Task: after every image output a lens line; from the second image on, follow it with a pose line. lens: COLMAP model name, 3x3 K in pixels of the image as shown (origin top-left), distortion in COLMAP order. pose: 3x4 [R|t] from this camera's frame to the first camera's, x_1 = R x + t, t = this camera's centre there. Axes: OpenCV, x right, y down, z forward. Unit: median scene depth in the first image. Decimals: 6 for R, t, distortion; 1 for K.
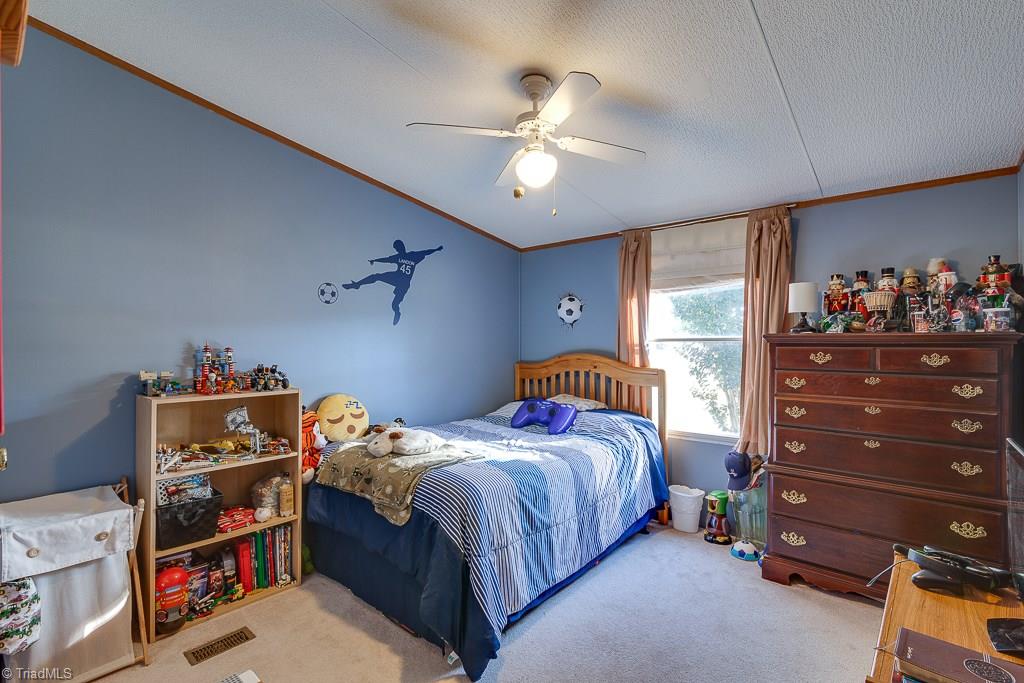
lens RADIAL K [[461.3, 0, 517.7], [0, 461.3, 342.2], [0, 0, 1]] dist [-0.002715, -0.000209]
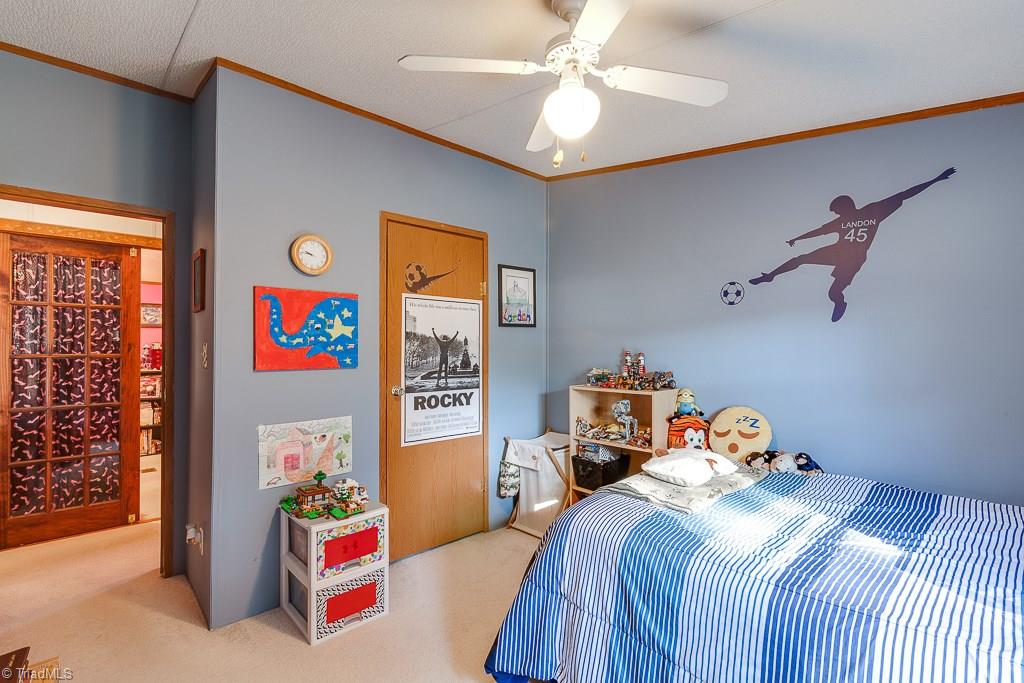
lens RADIAL K [[461.3, 0, 517.7], [0, 461.3, 342.2], [0, 0, 1]] dist [-0.002715, -0.000209]
pose [[-0.121269, -0.017099, -0.992472, 0.507841], [0.007455, 0.999808, -0.018136, 0.002636], [0.992592, -0.009598, -0.121118, 0.655334]]
